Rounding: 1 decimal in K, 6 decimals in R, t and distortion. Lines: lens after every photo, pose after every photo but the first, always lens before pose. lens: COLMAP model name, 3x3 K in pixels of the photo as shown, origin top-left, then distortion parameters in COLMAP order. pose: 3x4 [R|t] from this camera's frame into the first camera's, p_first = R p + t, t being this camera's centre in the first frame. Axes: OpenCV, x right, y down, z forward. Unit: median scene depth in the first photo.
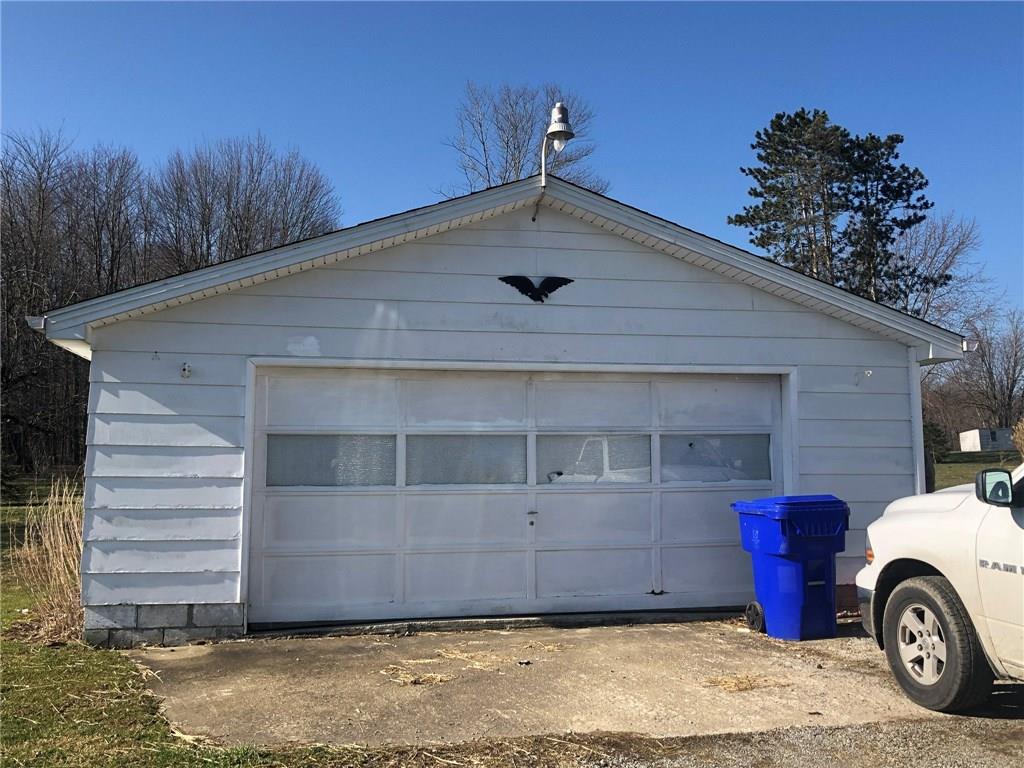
lens RADIAL K [[1016.3, 0, 512.0], [0, 1016.3, 384.0], [0, 0, 1]] dist [-0.007643, -0.007903]
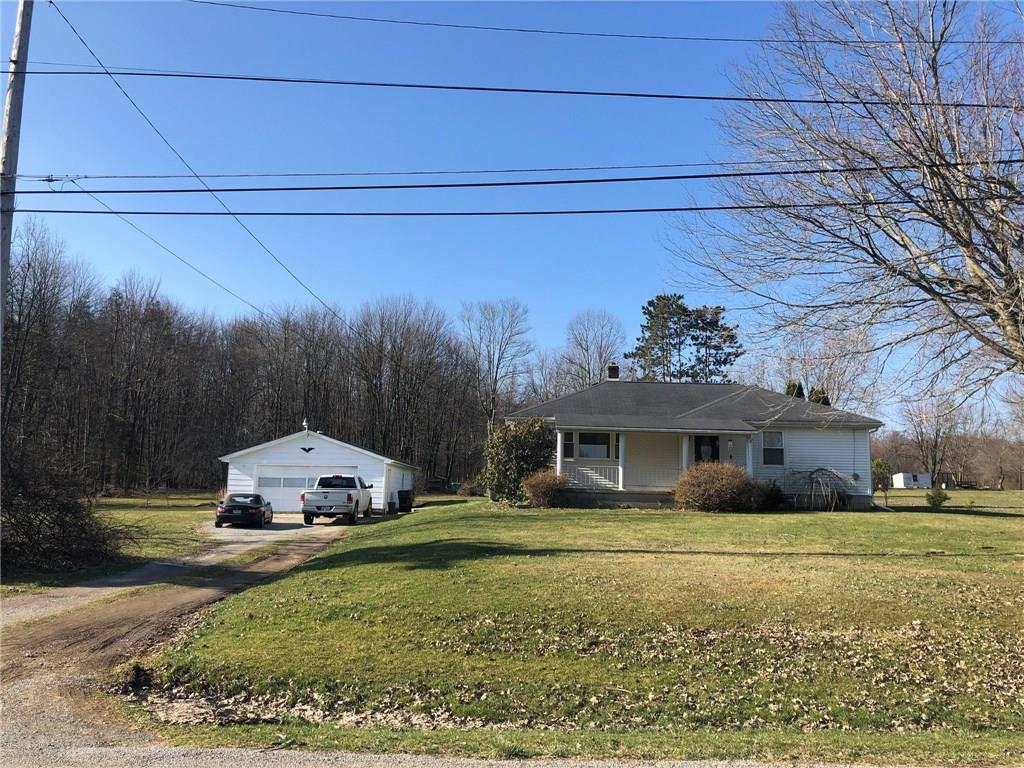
lens RADIAL K [[830.7, 0, 512.0], [0, 830.7, 384.0], [0, 0, 1]] dist [-0.002028, -0.002885]
pose [[0.979724, -0.011876, -0.199998, 1.944558], [0.000900, 0.998492, -0.054887, -0.200582], [0.200348, 0.053594, 0.978258, -3.048793]]
